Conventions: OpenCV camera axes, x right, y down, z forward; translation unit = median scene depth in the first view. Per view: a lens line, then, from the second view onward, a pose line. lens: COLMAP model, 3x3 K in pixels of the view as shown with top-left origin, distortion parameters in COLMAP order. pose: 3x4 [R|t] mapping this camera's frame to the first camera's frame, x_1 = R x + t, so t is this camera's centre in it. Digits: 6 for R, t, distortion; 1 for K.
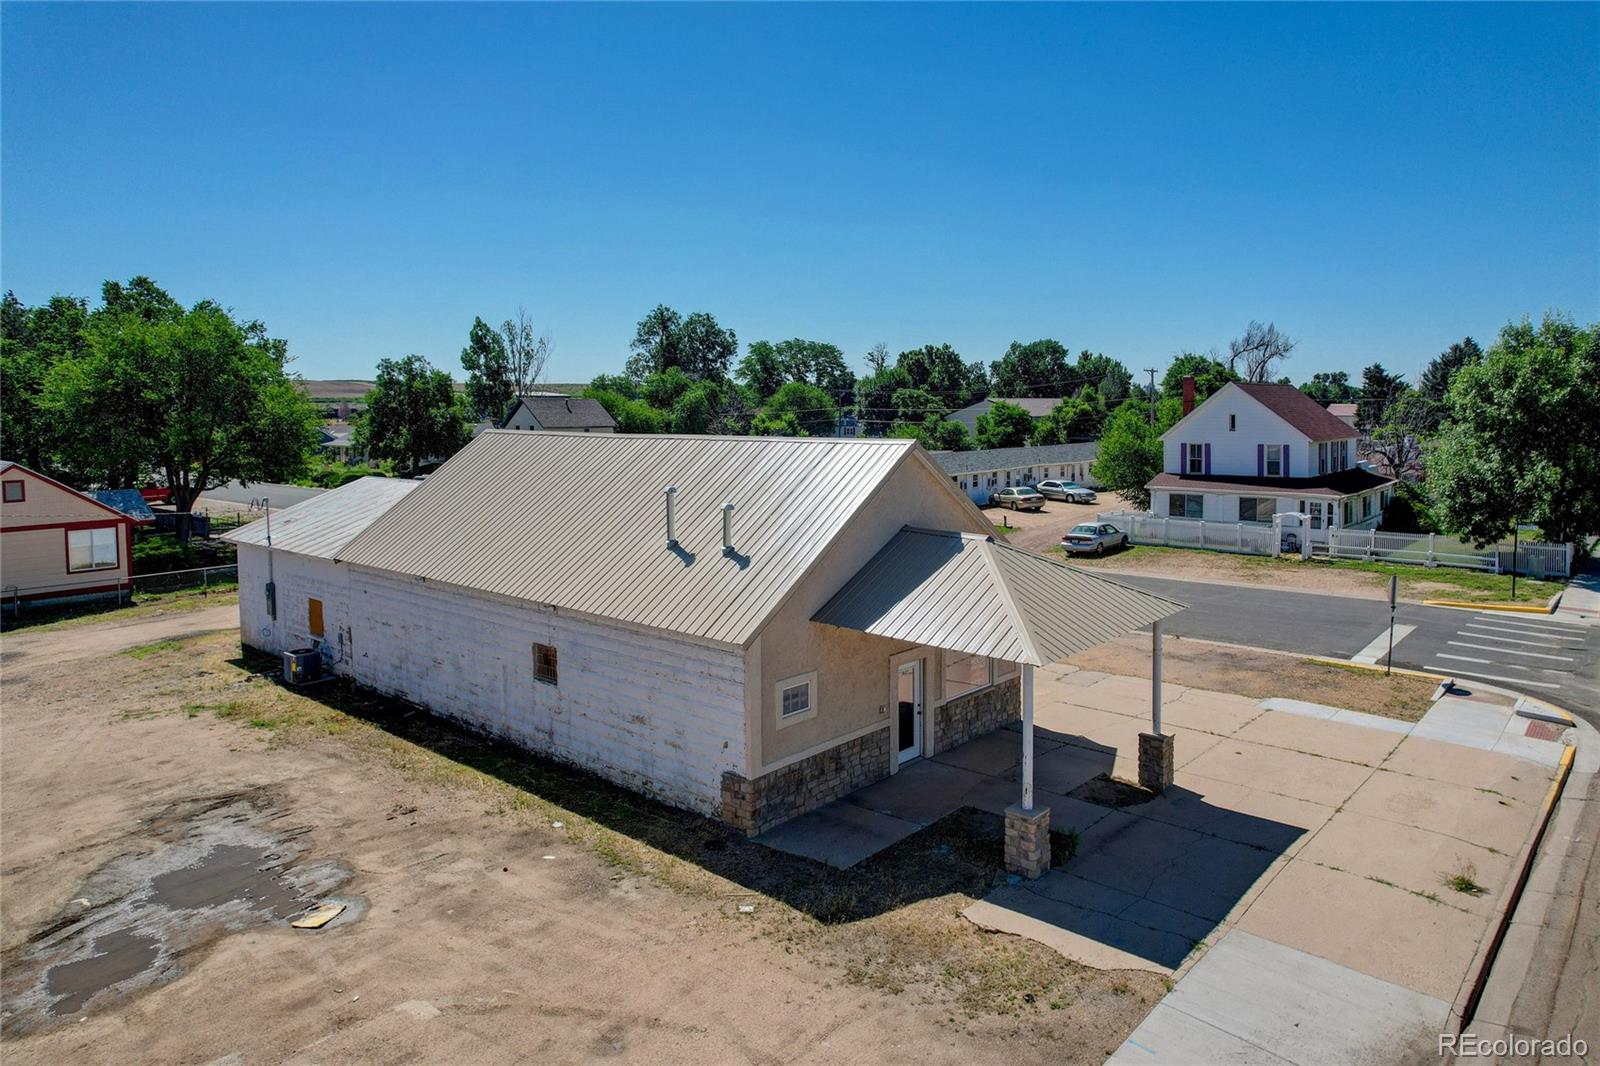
lens RADIAL K [[1044.5, 0, 815.8], [0, 1044.5, 508.7], [0, 0, 1]] dist [-0.074780, 0.064392]
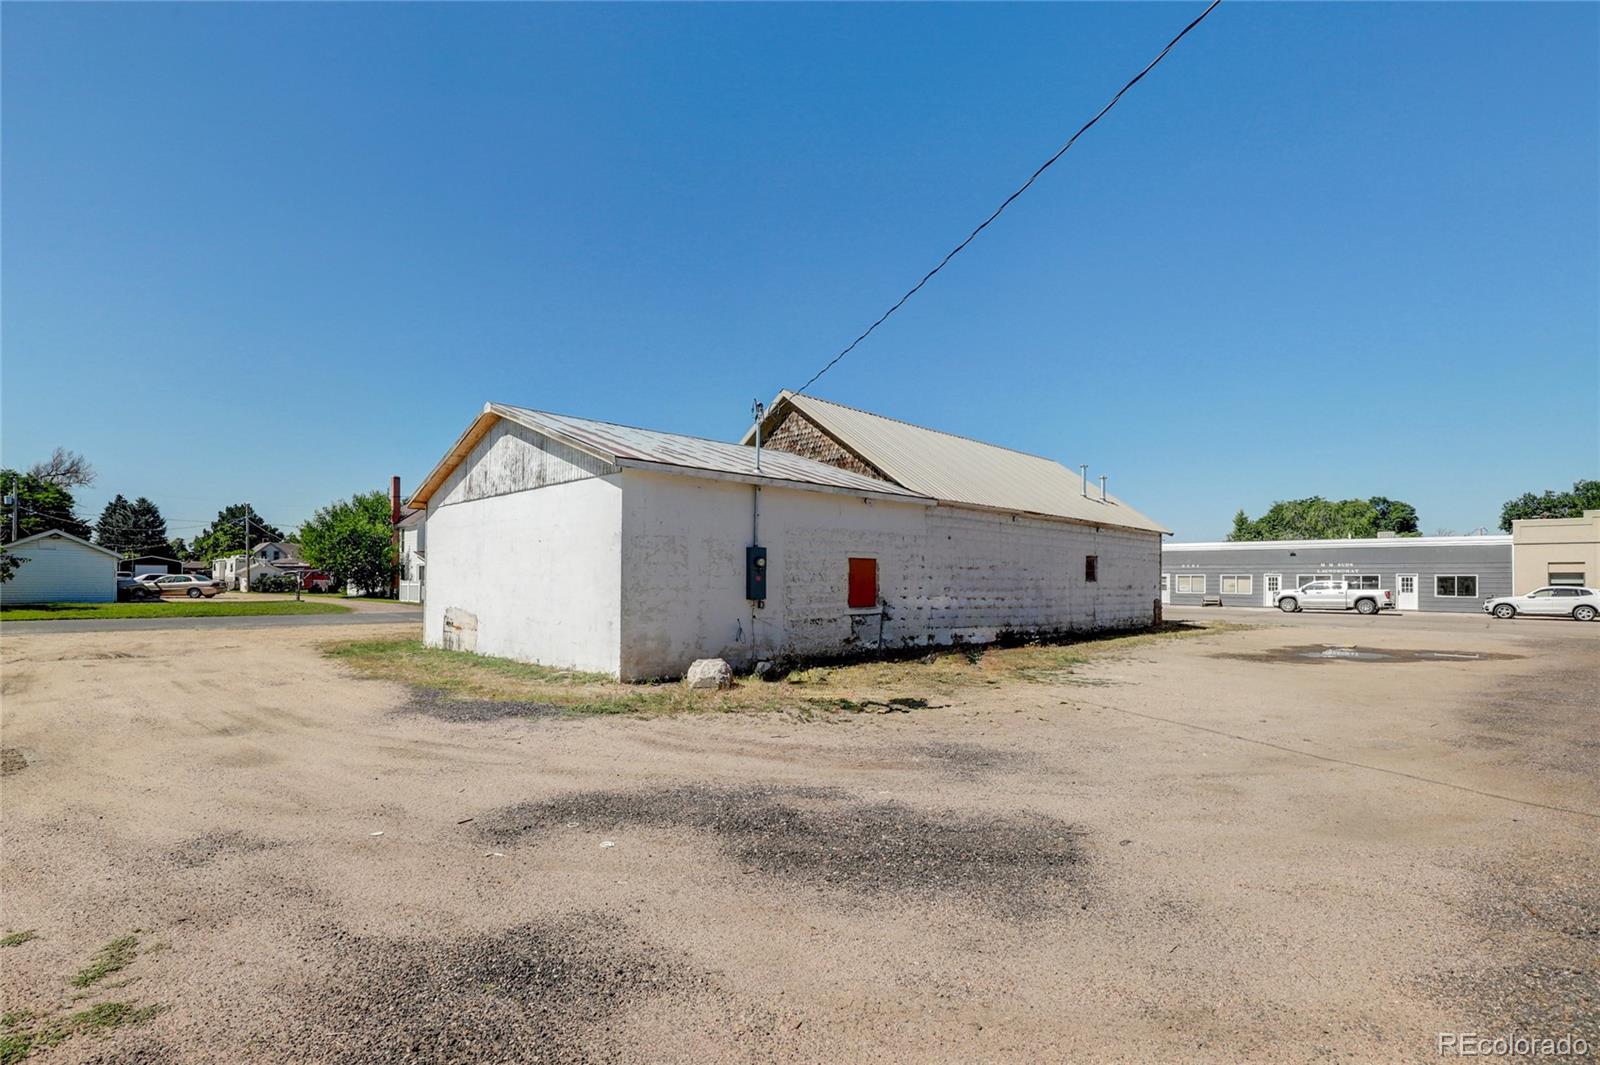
lens RADIAL K [[750.3, 0, 805.3], [0, 750.3, 575.0], [0, 0, 1]] dist [-0.025510, 0.000167]
pose [[0.064720, 0.012827, 0.997821, -1.564084], [0.093006, 0.995487, -0.018830, 0.160946], [-0.993560, 0.094022, 0.063235, 1.532804]]
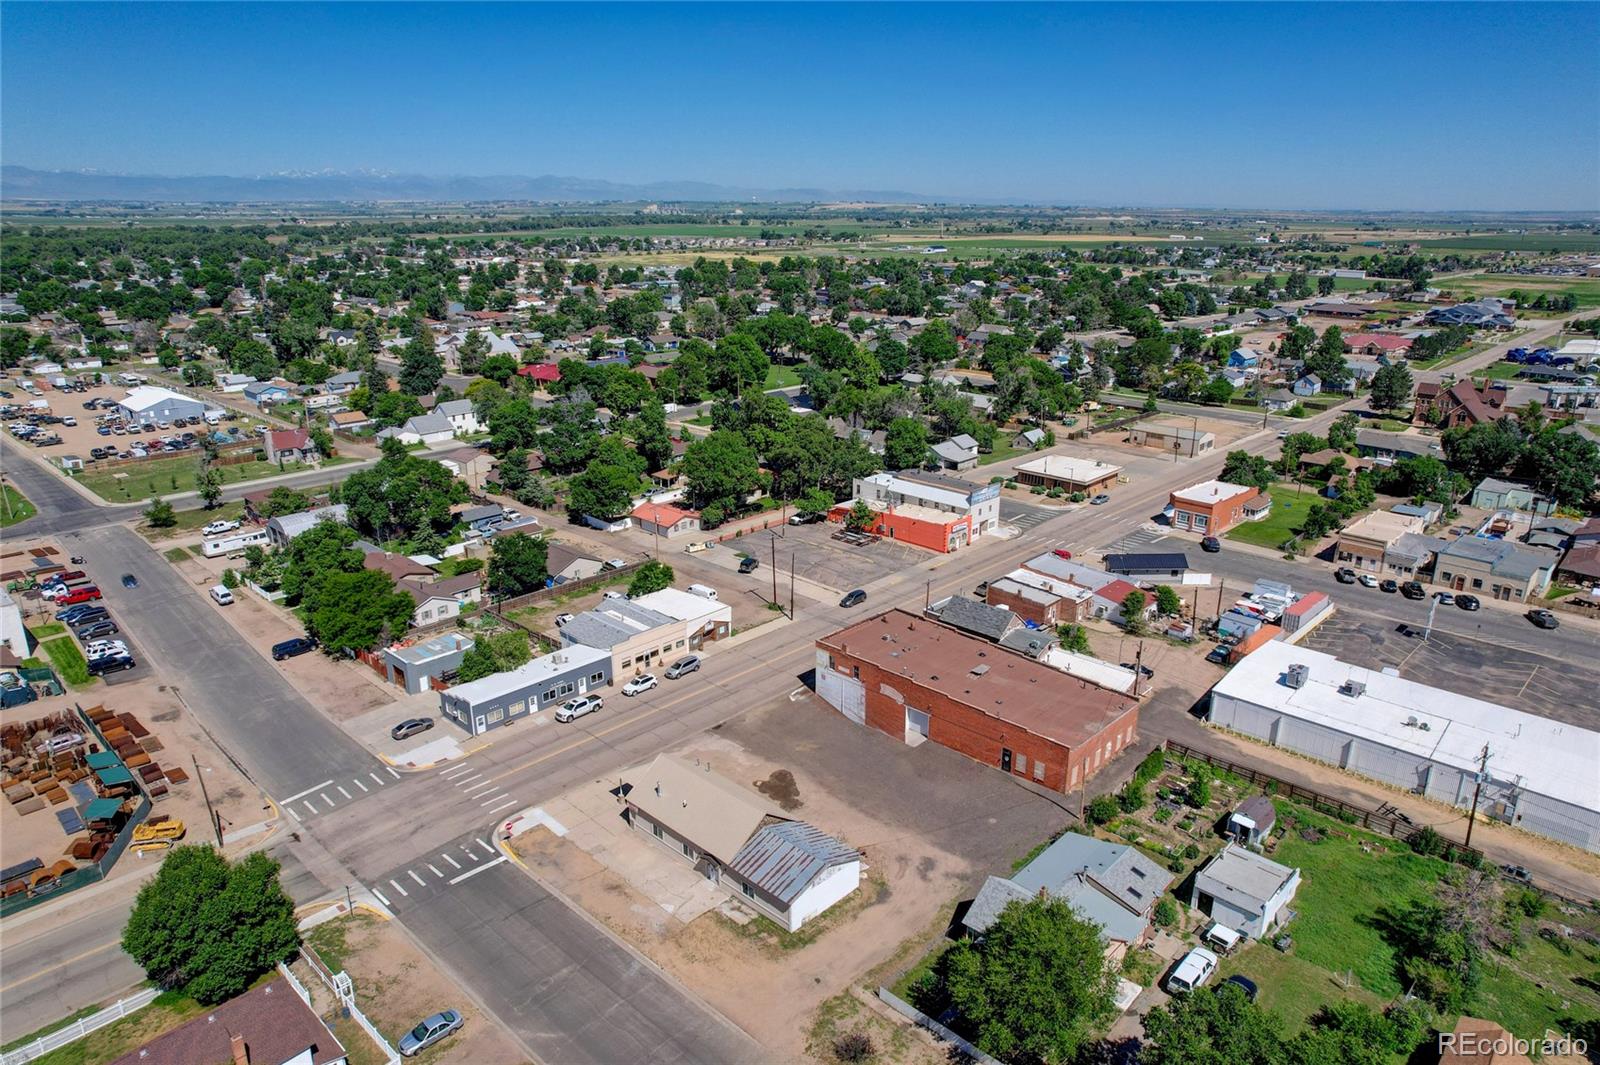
lens RADIAL K [[1020.1, 0, 806.0], [0, 1020.1, 536.2], [0, 0, 1]] dist [-0.065484, 0.051555]
pose [[-0.998828, -0.014380, 0.046223, -0.915100], [0.005707, 0.913224, 0.407418, -3.361237], [-0.048071, 0.407205, -0.912071, 5.556130]]
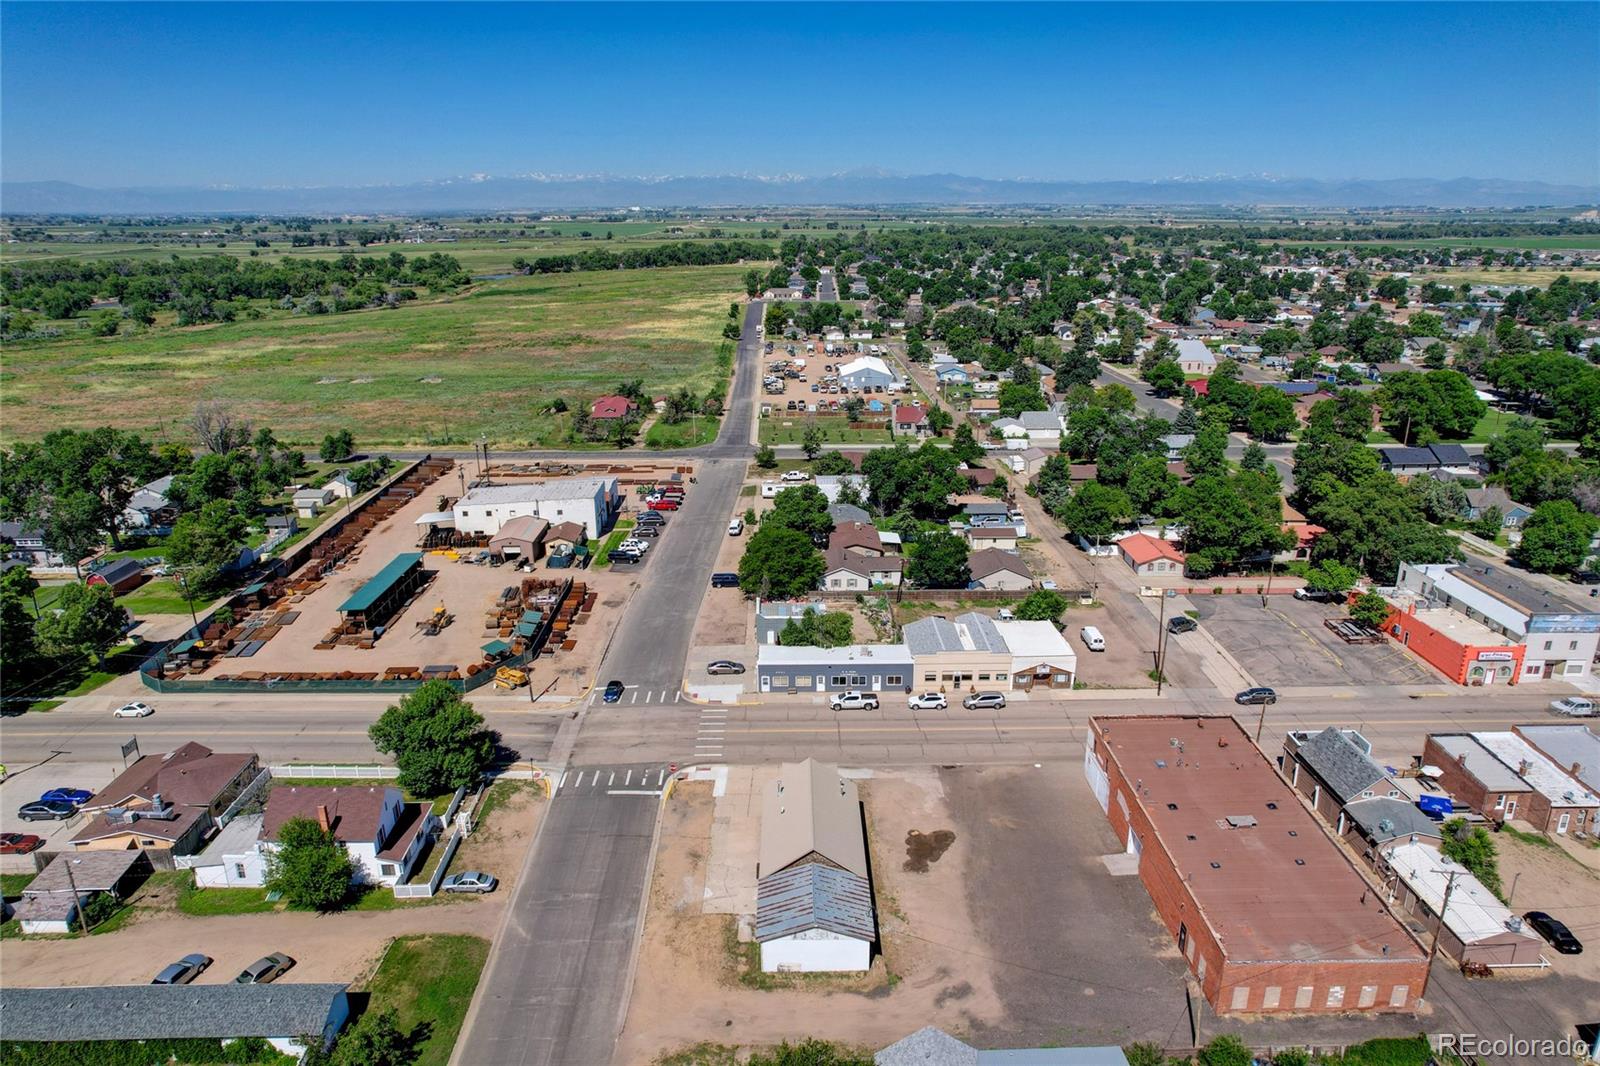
lens RADIAL K [[1020.1, 0, 806.0], [0, 1020.1, 536.7], [0, 0, 1]] dist [-0.065484, 0.051555]
pose [[-0.666140, -0.224470, 0.711246, -3.491967], [0.082554, 0.925583, 0.369433, -3.178553], [-0.741244, 0.304810, -0.598037, 3.985906]]
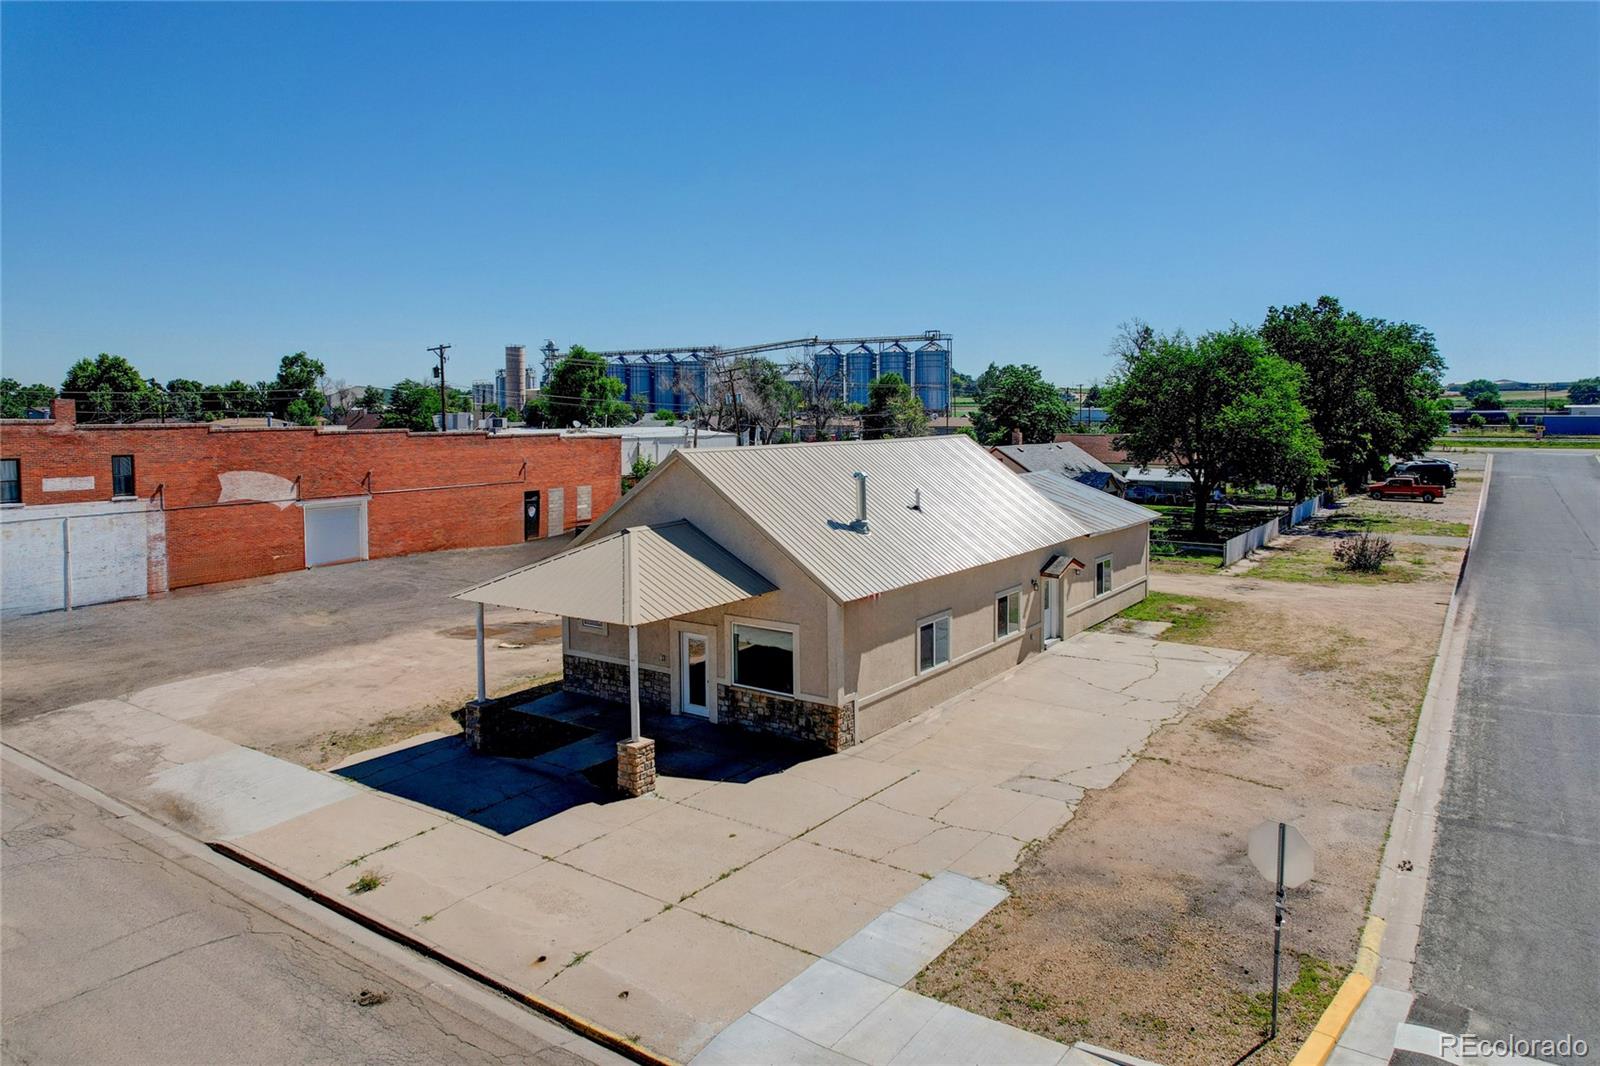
lens RADIAL K [[1044.5, 0, 815.8], [0, 1044.5, 508.7], [0, 0, 1]] dist [-0.074780, 0.064392]
pose [[0.111916, 0.099529, -0.988721, 1.427456], [-0.098488, 0.991184, 0.088629, -0.127197], [0.988825, 0.087458, 0.120732, 1.095581]]
